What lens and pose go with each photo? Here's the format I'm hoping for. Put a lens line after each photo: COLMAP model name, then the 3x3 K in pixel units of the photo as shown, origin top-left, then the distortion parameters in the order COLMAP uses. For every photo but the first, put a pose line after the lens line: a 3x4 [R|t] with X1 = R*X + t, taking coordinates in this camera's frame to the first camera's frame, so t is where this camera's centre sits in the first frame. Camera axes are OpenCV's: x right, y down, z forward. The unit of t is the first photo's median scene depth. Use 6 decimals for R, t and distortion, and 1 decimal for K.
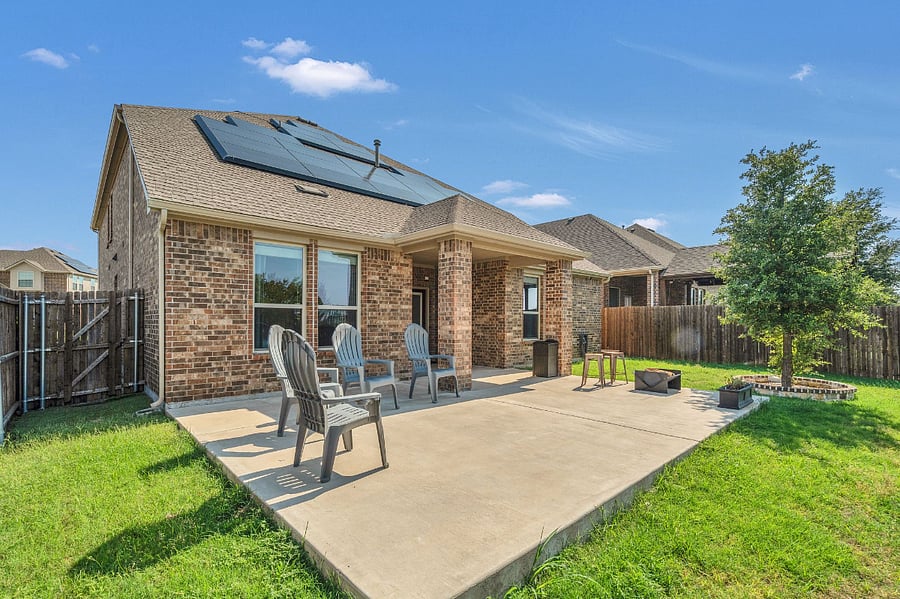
lens RADIAL K [[408.5, 0, 447.2], [0, 408.5, 321.1], [0, 0, 1]] dist [0.005138, 0.000034]
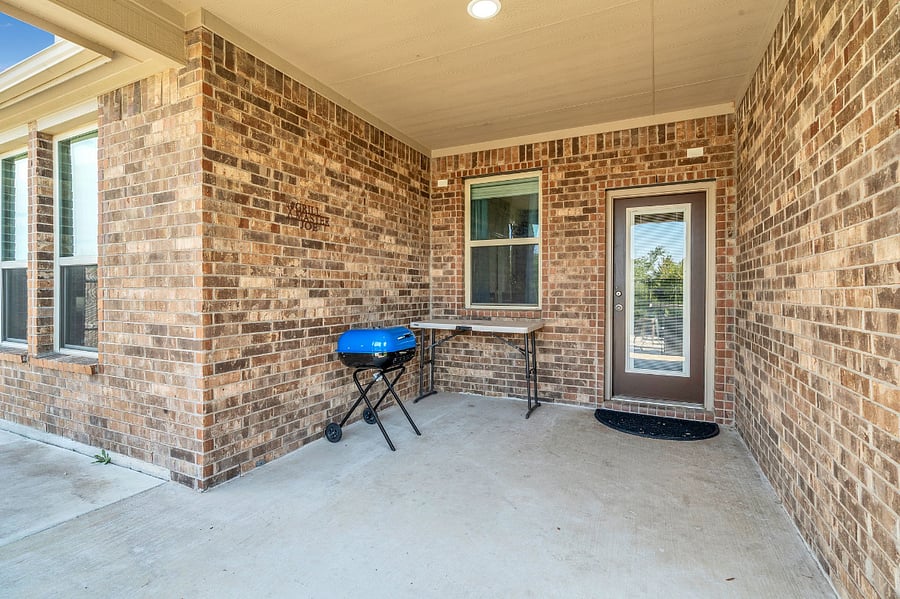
lens RADIAL K [[408.5, 0, 452.1], [0, 408.5, 295.0], [0, 0, 1]] dist [0.005138, 0.000034]
pose [[0.363590, 0.002650, -0.931555, 0.256455], [-0.000643, 0.999996, 0.002593, 0.002422], [0.931559, -0.000344, 0.363590, 1.084003]]
